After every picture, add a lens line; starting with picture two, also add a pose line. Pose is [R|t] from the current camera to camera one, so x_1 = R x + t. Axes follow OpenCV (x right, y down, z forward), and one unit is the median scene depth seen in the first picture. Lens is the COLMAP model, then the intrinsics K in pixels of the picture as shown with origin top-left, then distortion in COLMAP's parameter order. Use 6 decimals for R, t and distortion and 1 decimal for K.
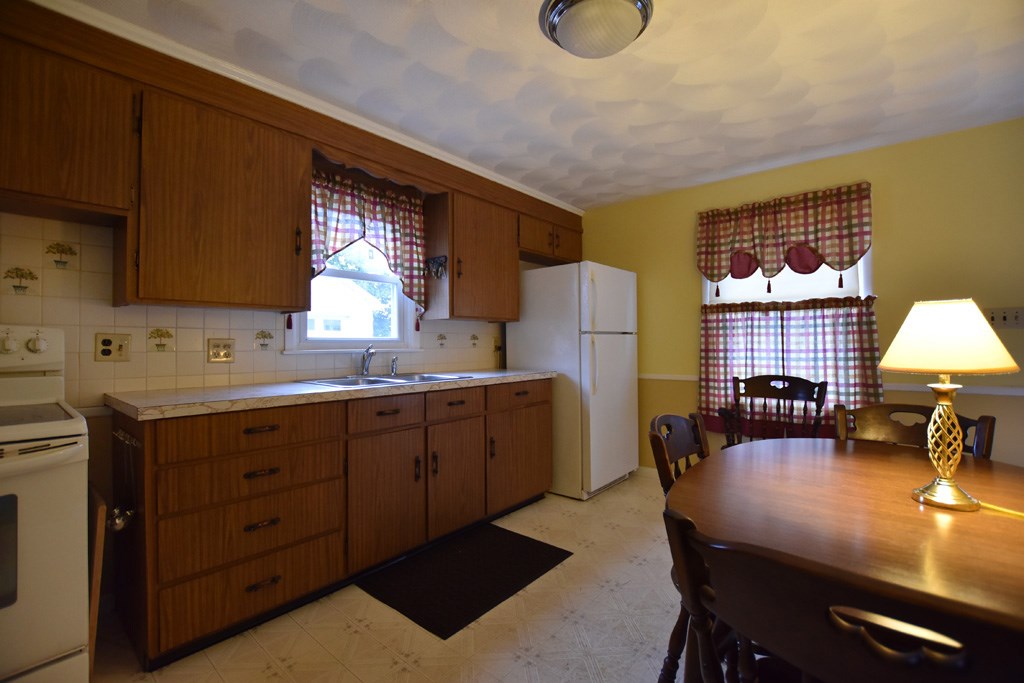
lens RADIAL K [[453.4, 0, 512.6], [0, 453.4, 337.4], [0, 0, 1]] dist [0.001045, 0.000014]
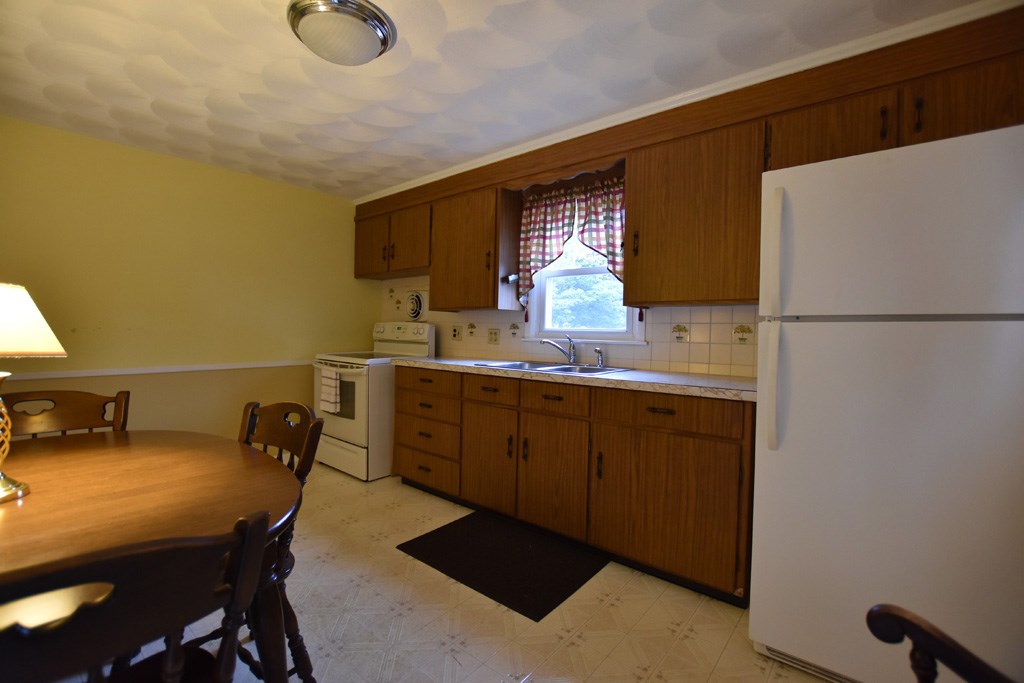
lens RADIAL K [[442.3, 0, 506.4], [0, 442.3, 342.1], [0, 0, 1]] dist [-0.046943, 0.010642]
pose [[0.013034, 0.024237, -0.999621, 0.857672], [-0.010504, 0.999654, 0.024100, 0.010122], [0.999860, 0.010186, 0.013284, 0.973468]]
